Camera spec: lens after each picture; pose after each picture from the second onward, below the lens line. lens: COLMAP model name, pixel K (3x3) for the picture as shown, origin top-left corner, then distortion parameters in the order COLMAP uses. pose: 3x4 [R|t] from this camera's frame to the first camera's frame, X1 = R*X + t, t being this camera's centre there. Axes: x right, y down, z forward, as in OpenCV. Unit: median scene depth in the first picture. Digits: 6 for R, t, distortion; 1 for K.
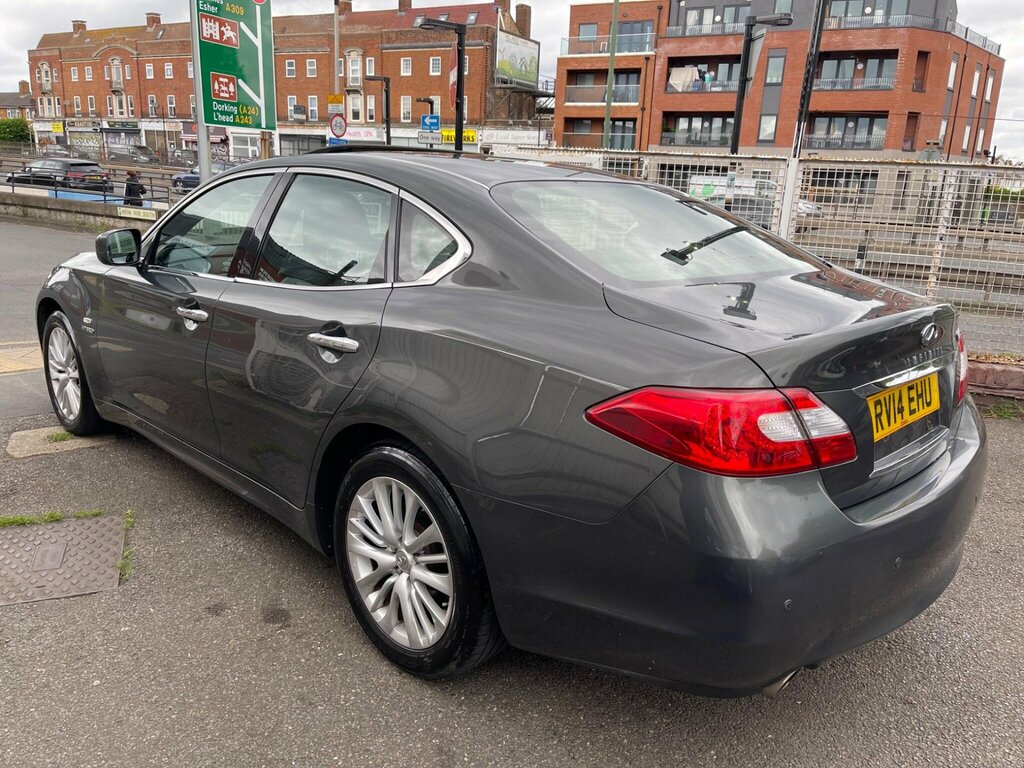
lens RADIAL K [[773.4, 0, 509.4], [0, 773.4, 382.8], [0, 0, 1]] dist [0.075716, -0.103306]
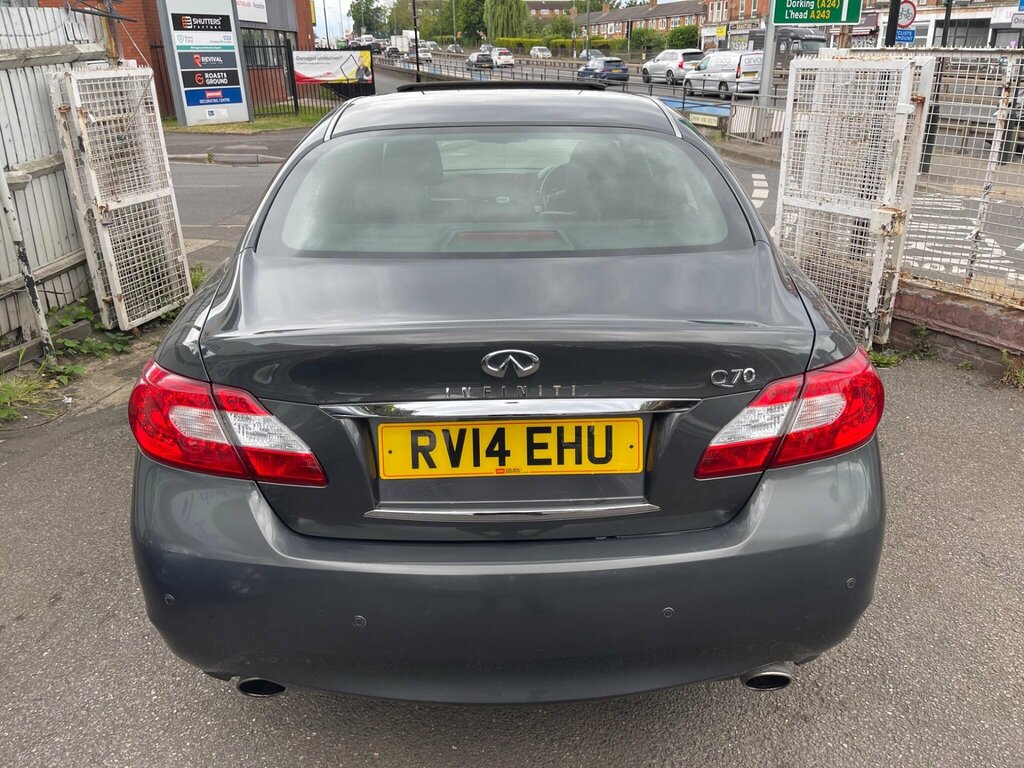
lens RADIAL K [[773.4, 0, 519.8], [0, 773.4, 386.9], [0, 0, 1]] dist [0.075716, -0.103306]
pose [[0.728788, 0.217115, -0.649407, 0.033664], [-0.135283, 0.975361, 0.174270, -0.005553], [0.671242, -0.039152, 0.740203, 0.015406]]
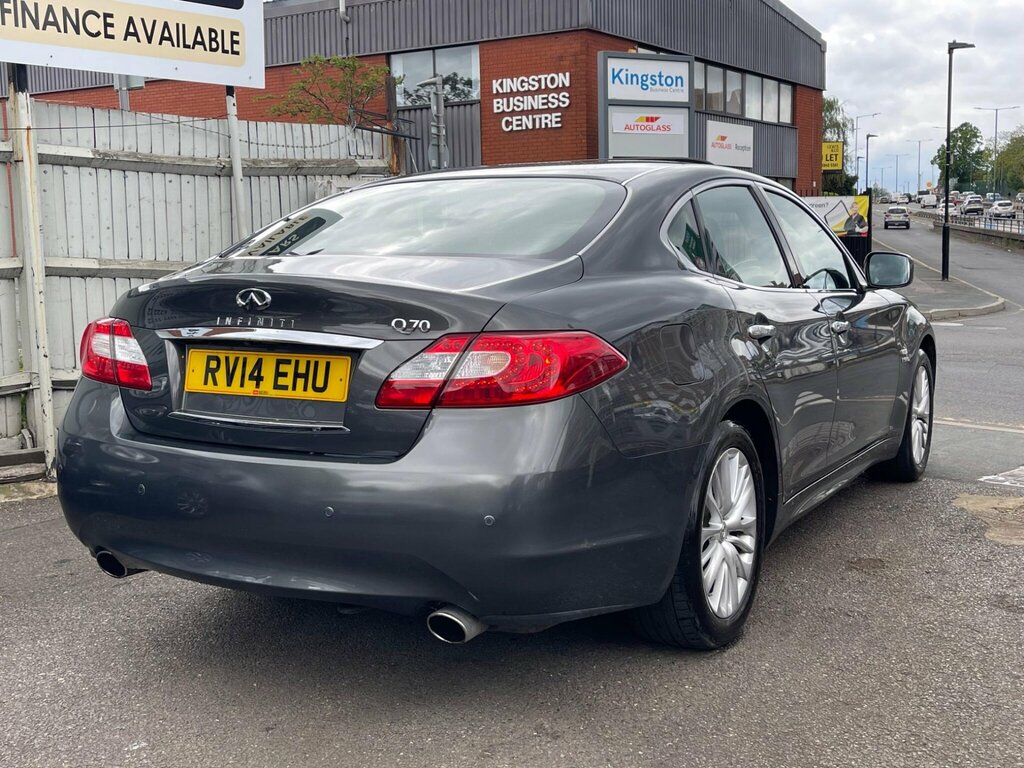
lens RADIAL K [[1181.0, 0, 528.1], [0, 1181.0, 370.4], [0, 0, 1]] dist [0.034686, 0.000000]
pose [[0.290830, 0.065669, -0.954518, 0.068082], [-0.220590, 0.975367, -0.000108, -0.001671], [0.930998, 0.210588, 0.298152, 0.029573]]
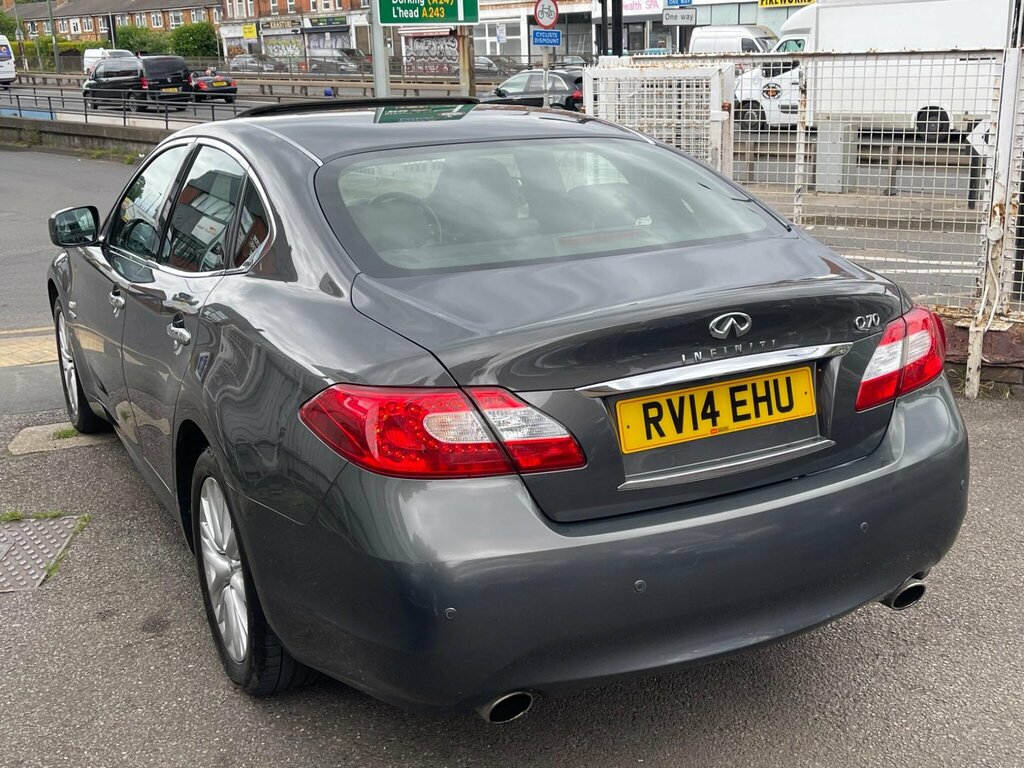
lens RADIAL K [[1180.7, 0, 511.3], [0, 1180.7, 387.6], [0, 0, 1]] dist [0.035290, 0.000000]
pose [[0.951663, 0.012166, -0.306904, 0.023222], [-0.009241, 0.999897, 0.010983, -0.000226], [0.307006, -0.007616, 0.951677, -0.009359]]
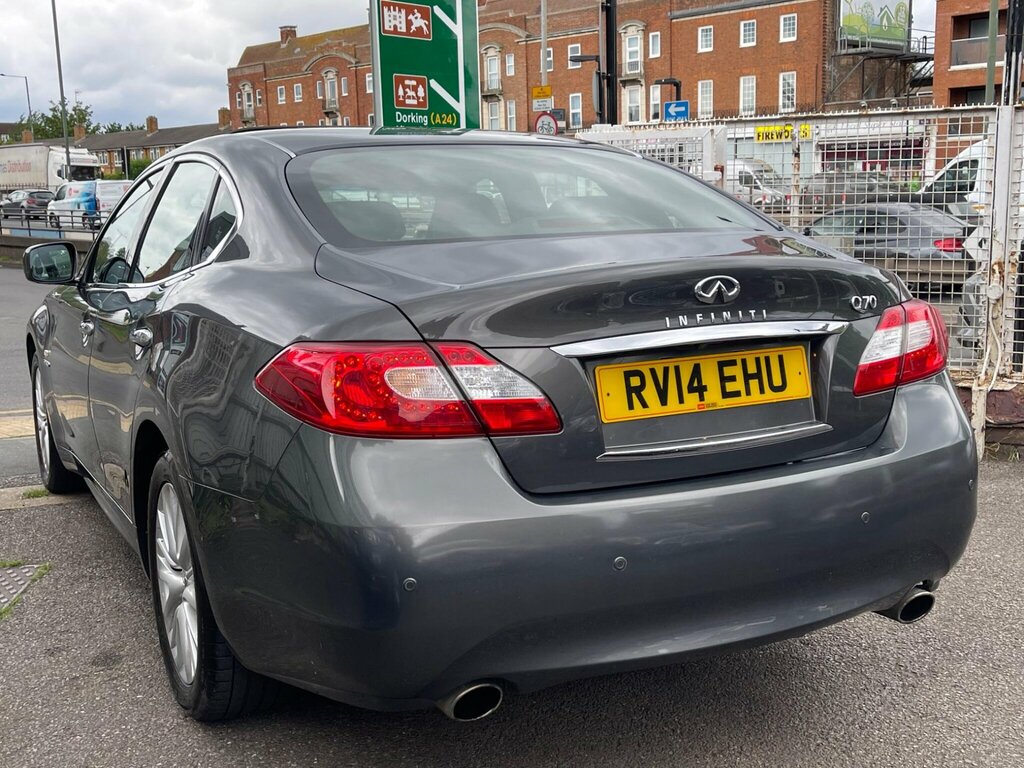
lens RADIAL K [[1181.0, 0, 513.9], [0, 1181.0, 390.2], [0, 0, 1]] dist [0.034686, 0.000000]
pose [[0.951814, -0.013530, -0.306378, 0.023275], [-0.017063, 0.995142, -0.096957, 0.005214], [0.306201, 0.097513, 0.946959, -0.005976]]
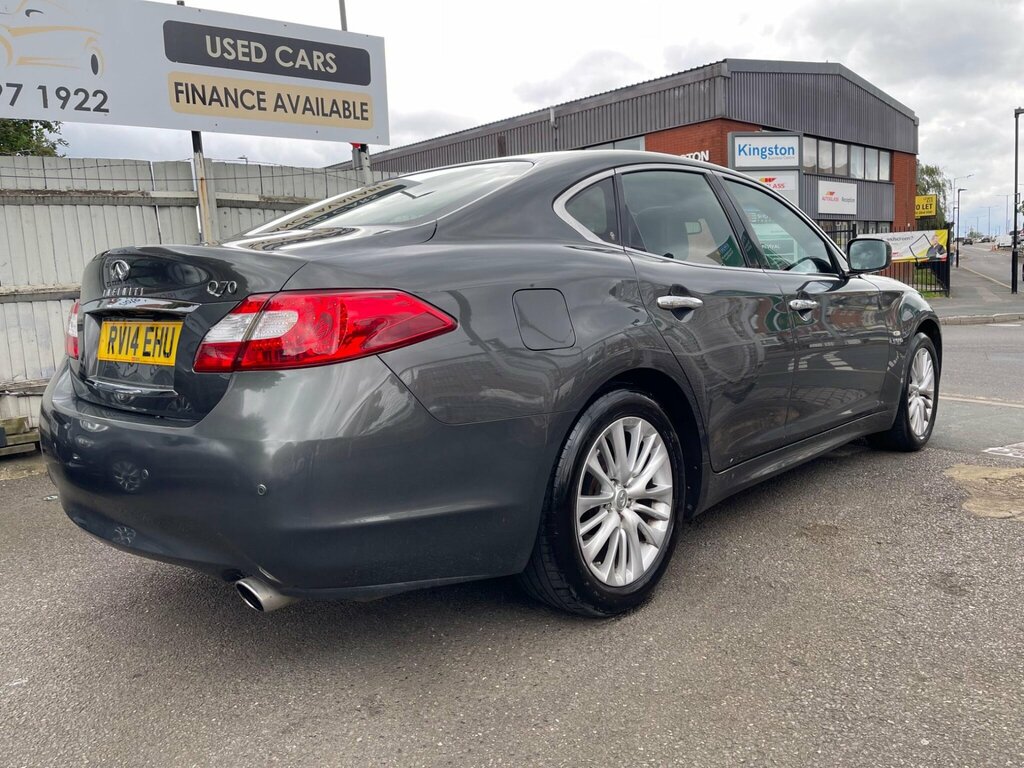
lens RADIAL K [[781.6, 0, 521.6], [0, 781.6, 376.0], [0, 0, 1]] dist [0.031698, -0.011728]
pose [[0.061796, 0.074943, -0.995271, 0.053548], [-0.210627, 0.975699, 0.060391, -0.003328], [0.975611, 0.205899, 0.076079, 0.048522]]
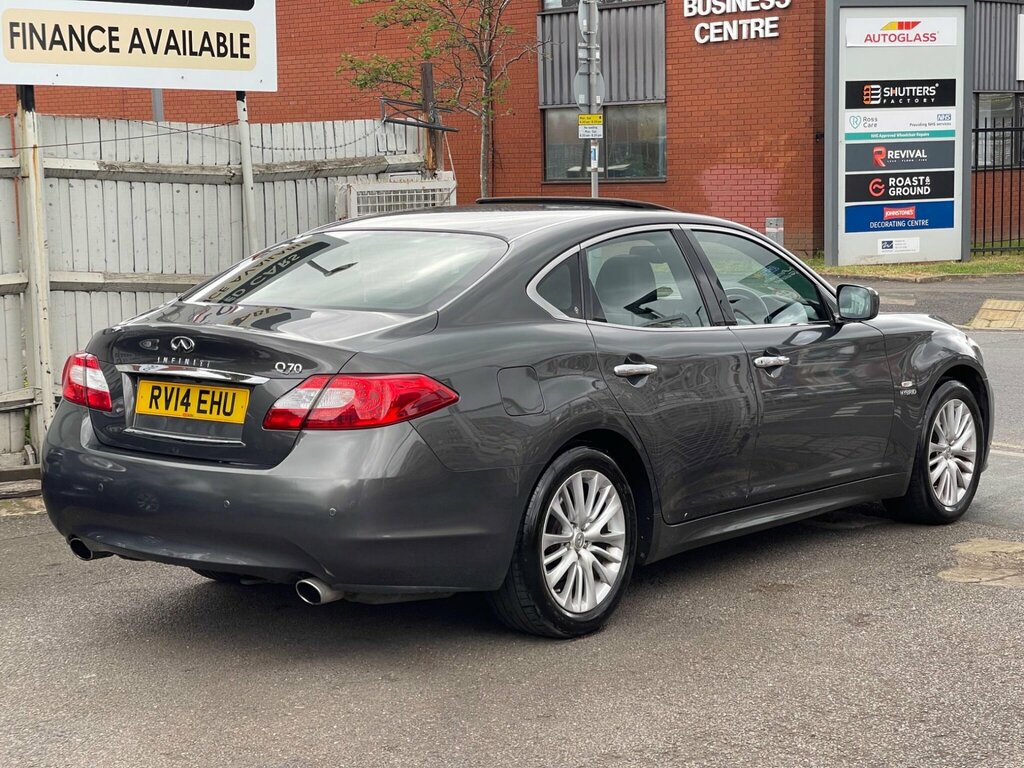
lens RADIAL K [[1869.3, 0, 511.1], [0, 1869.3, 383.1], [0, 0, 1]] dist [0.214161, 0.000000]
pose [[0.130333, 0.071782, -0.988868, 0.122367], [-0.235107, 0.971166, 0.039510, -0.008310], [0.963192, 0.227341, 0.143451, 0.036021]]
